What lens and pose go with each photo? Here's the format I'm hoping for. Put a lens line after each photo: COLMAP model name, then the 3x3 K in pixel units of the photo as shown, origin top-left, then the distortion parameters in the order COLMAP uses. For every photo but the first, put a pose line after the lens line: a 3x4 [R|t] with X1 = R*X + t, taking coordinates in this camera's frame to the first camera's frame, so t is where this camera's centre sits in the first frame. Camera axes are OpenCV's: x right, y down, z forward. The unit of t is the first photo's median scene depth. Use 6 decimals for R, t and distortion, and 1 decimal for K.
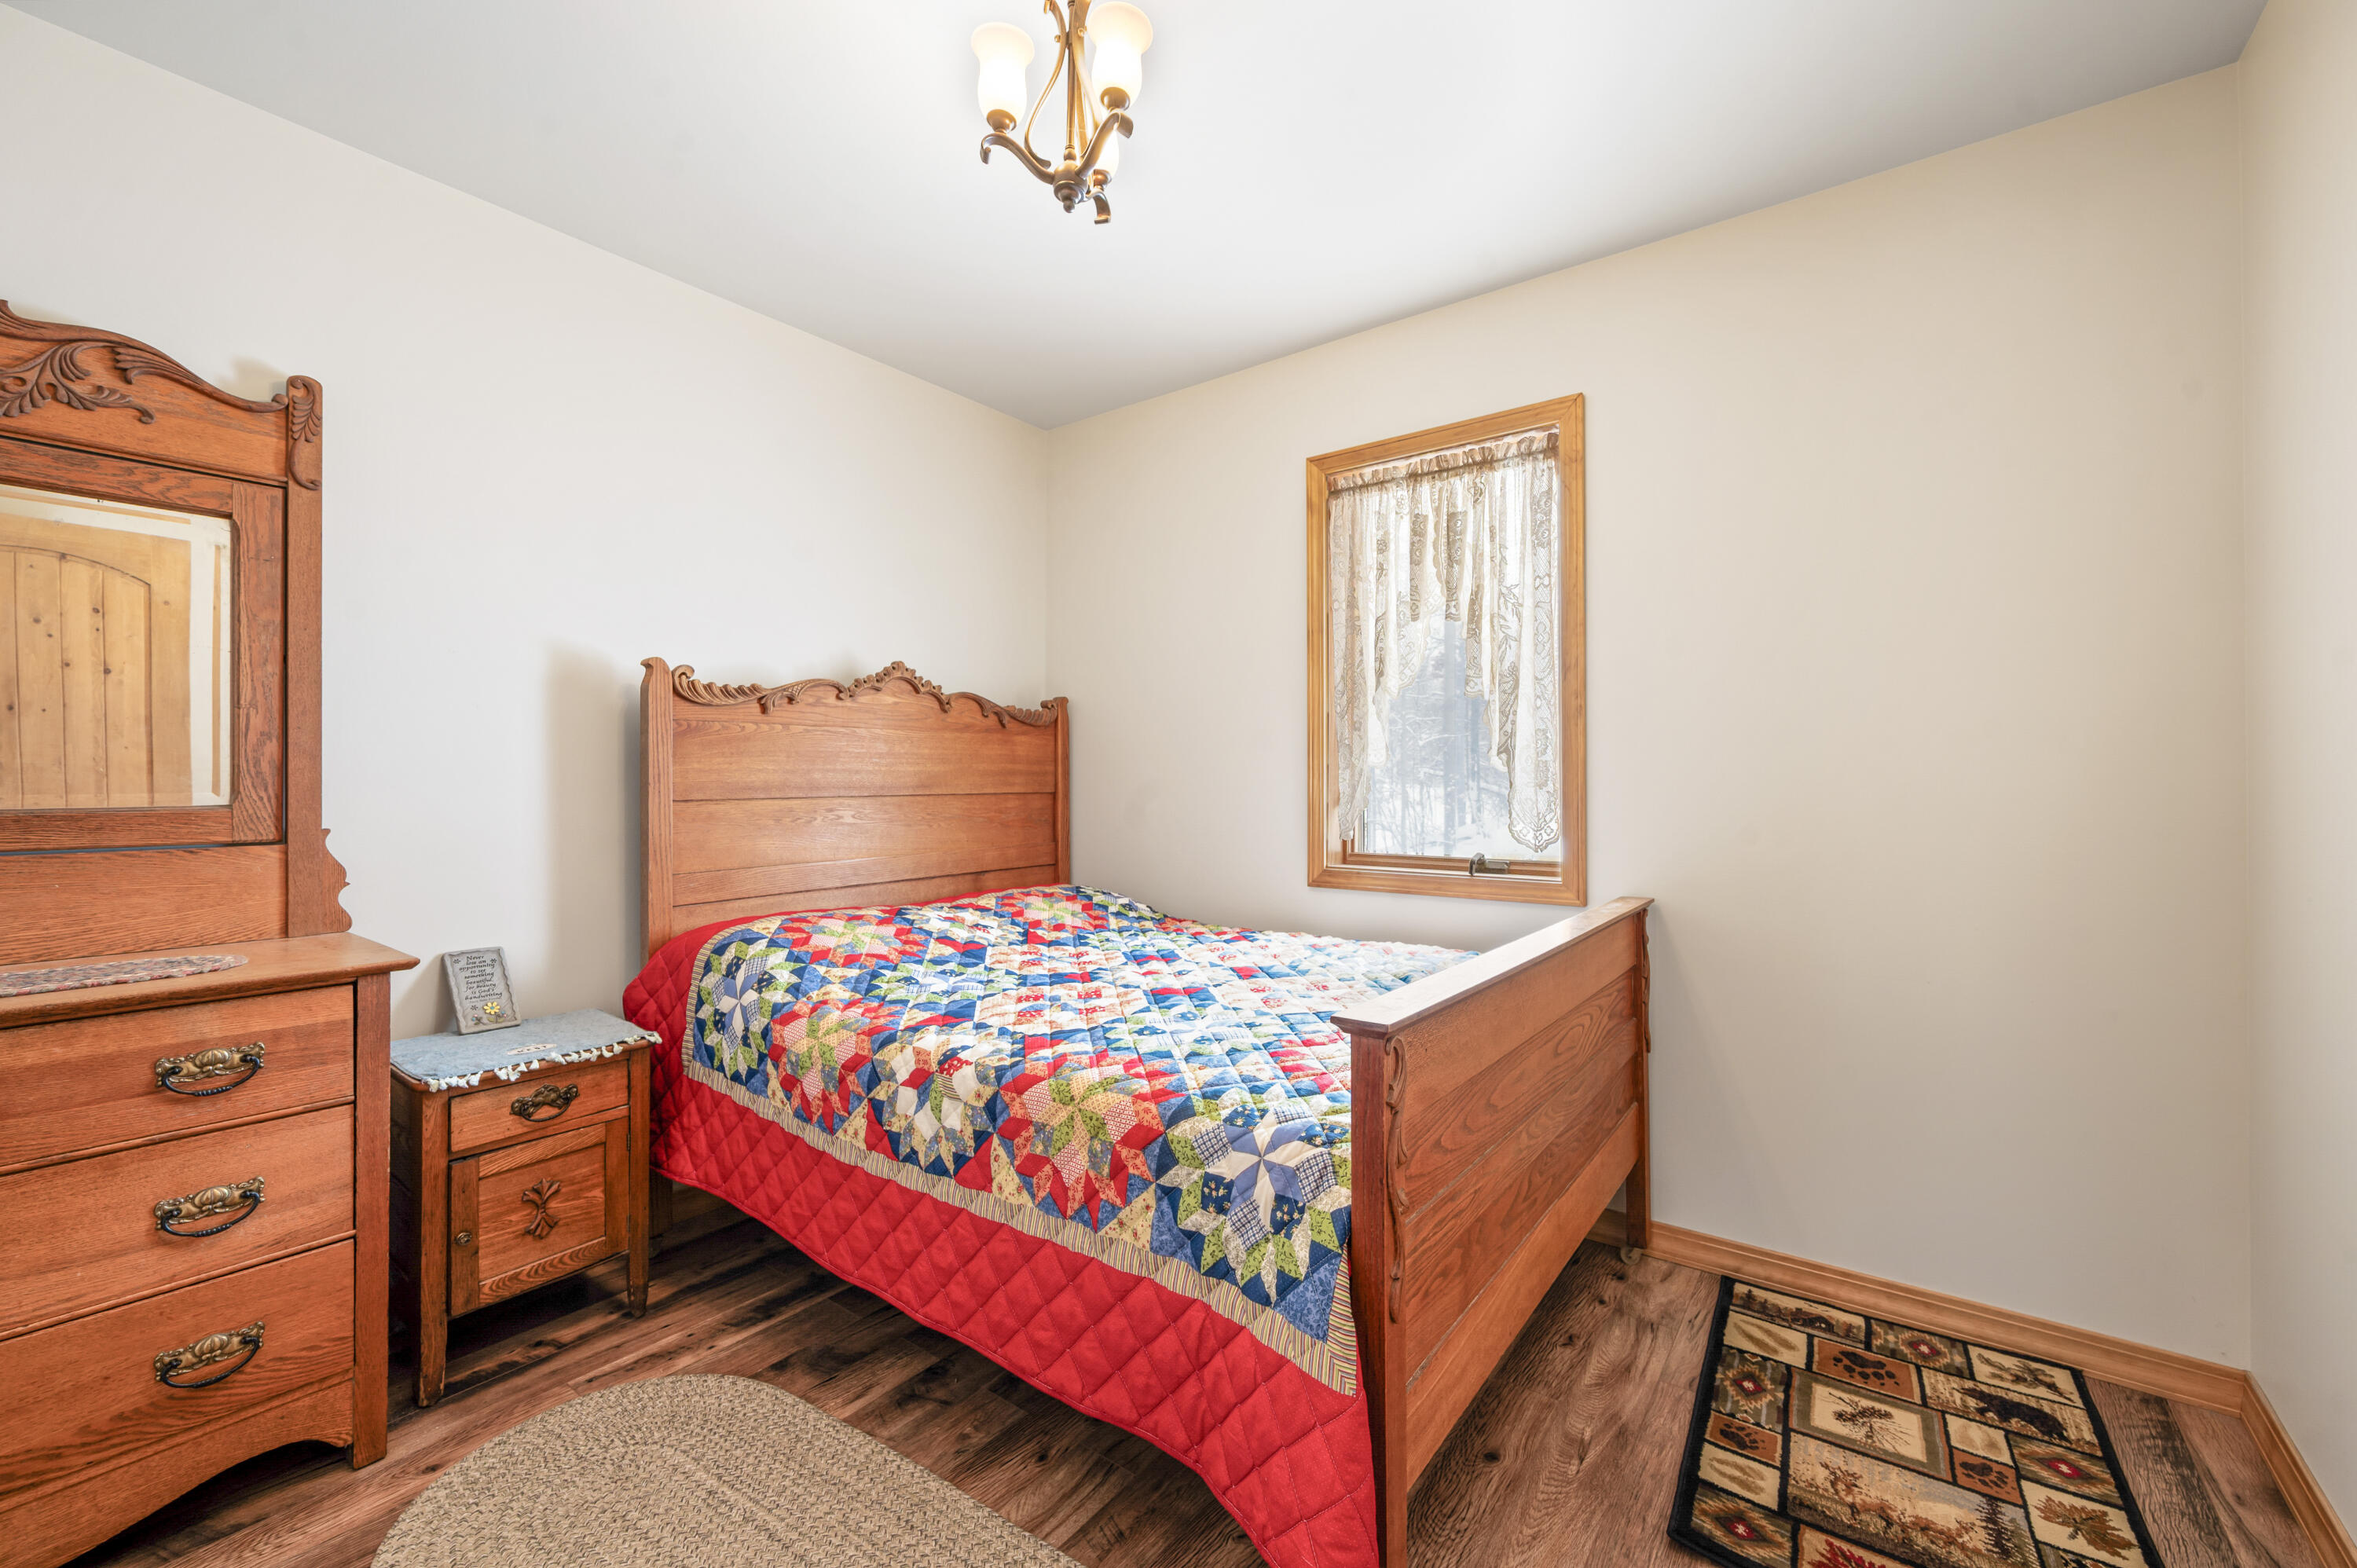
lens RADIAL K [[951.3, 0, 1178.5], [0, 951.3, 784.0], [0, 0, 1]] dist [-0.000004, 0.000035]
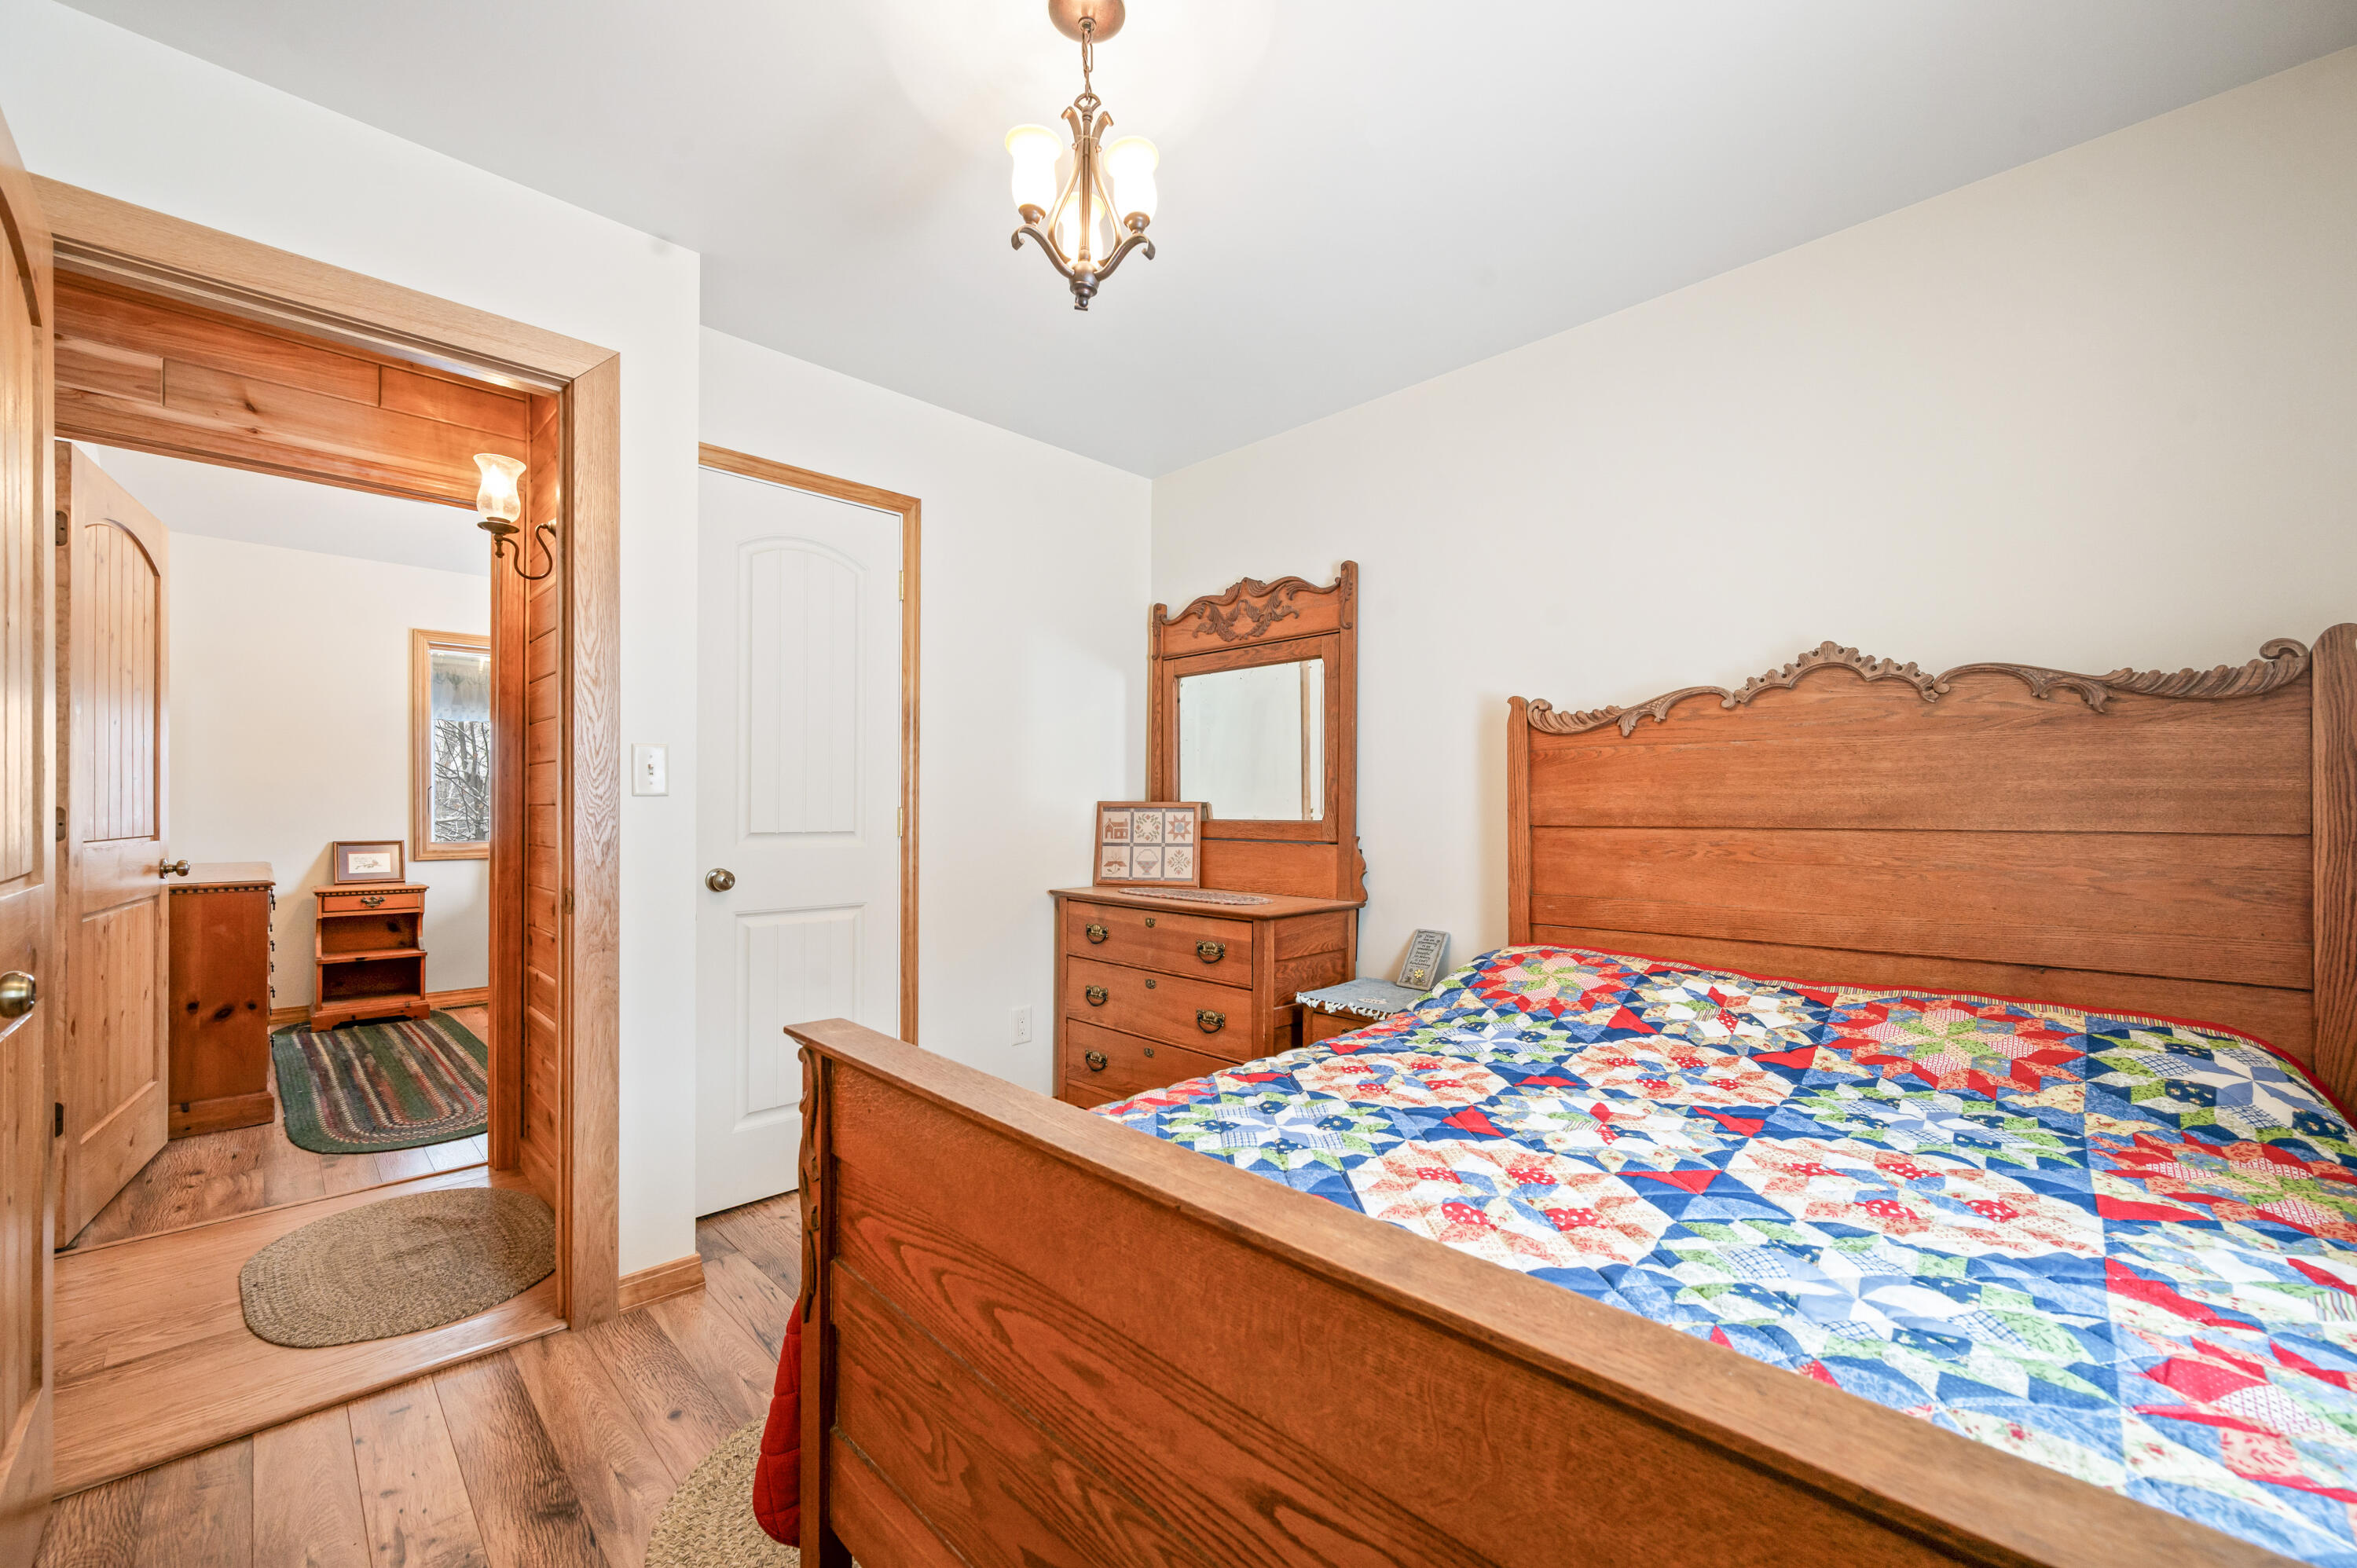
lens RADIAL K [[938.8, 0, 1179.0], [0, 938.8, 803.6], [0, 0, 1]] dist [0.000466, 0.000070]
pose [[-0.148897, -0.003516, -0.988847, 0.545562], [-0.007694, 0.999968, -0.002397, -0.001977], [0.988823, 0.007251, -0.148919, 0.714120]]
